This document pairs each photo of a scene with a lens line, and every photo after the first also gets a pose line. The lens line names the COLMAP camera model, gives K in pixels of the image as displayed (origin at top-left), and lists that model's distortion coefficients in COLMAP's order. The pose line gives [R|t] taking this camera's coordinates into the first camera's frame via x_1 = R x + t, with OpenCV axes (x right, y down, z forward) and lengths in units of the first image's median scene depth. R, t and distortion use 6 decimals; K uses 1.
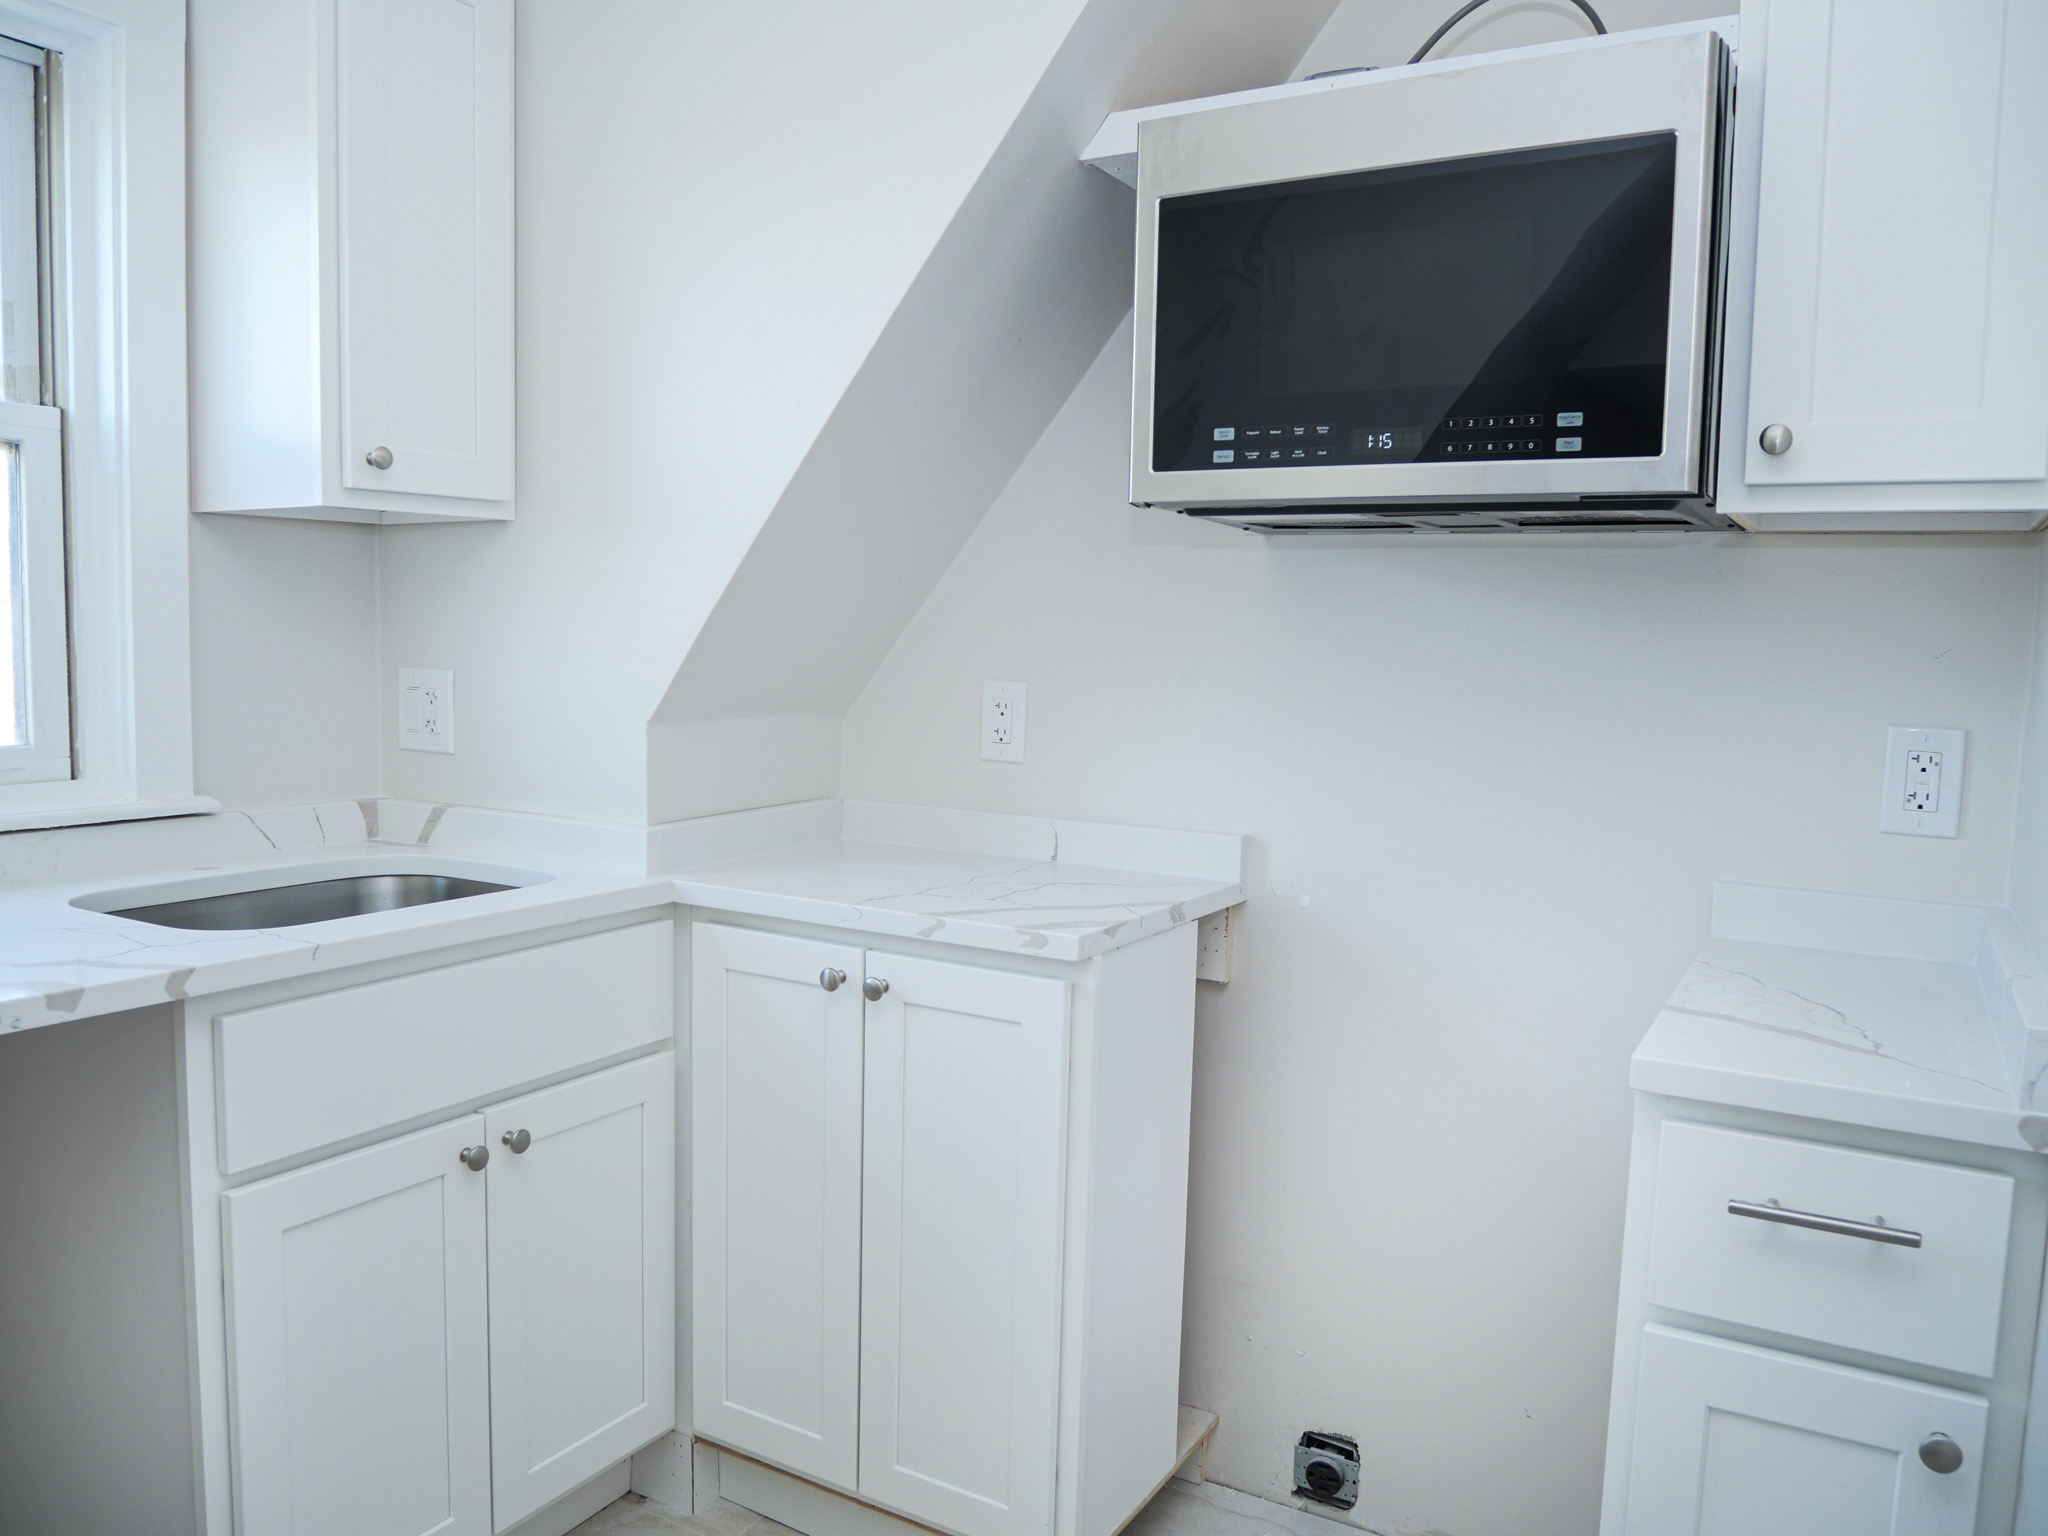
lens RADIAL K [[1491.8, 0, 1024.0], [0, 1491.8, 768.0], [0, 0, 1]] dist [-0.074692, 0.029874]
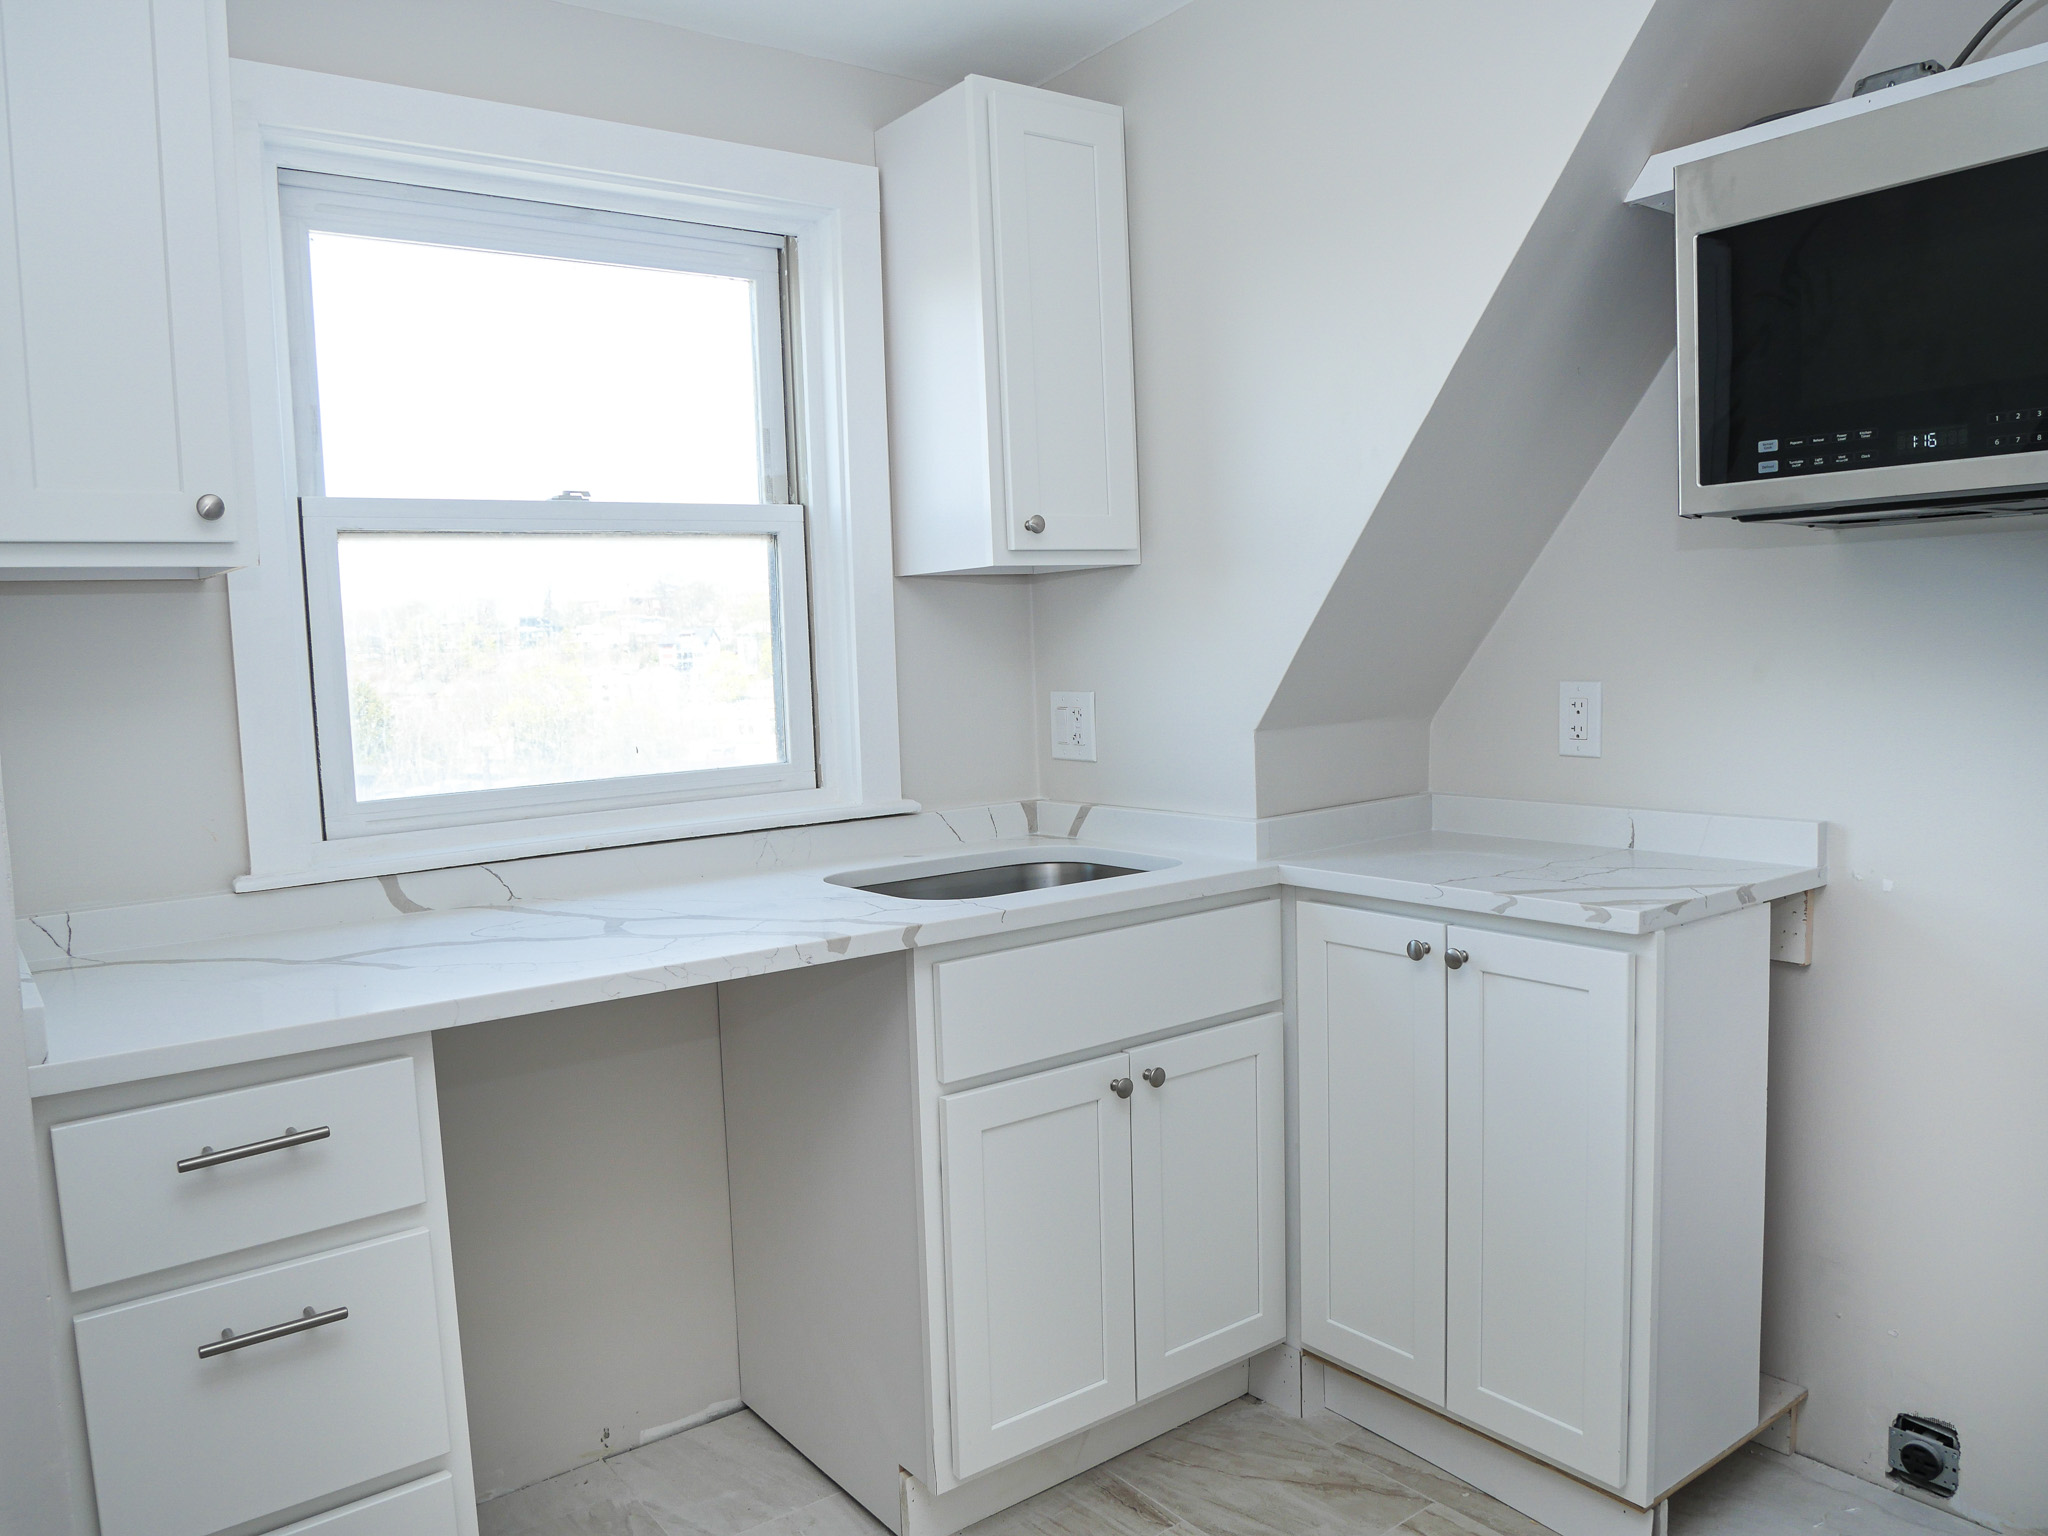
lens RADIAL K [[1491.8, 0, 1024.0], [0, 1491.8, 768.0], [0, 0, 1]] dist [-0.074692, 0.029874]
pose [[0.918703, -0.023056, -0.394275, 0.043897], [0.021782, 0.999733, -0.007708, 0.004270], [0.394348, -0.001507, 0.918960, -0.159839]]
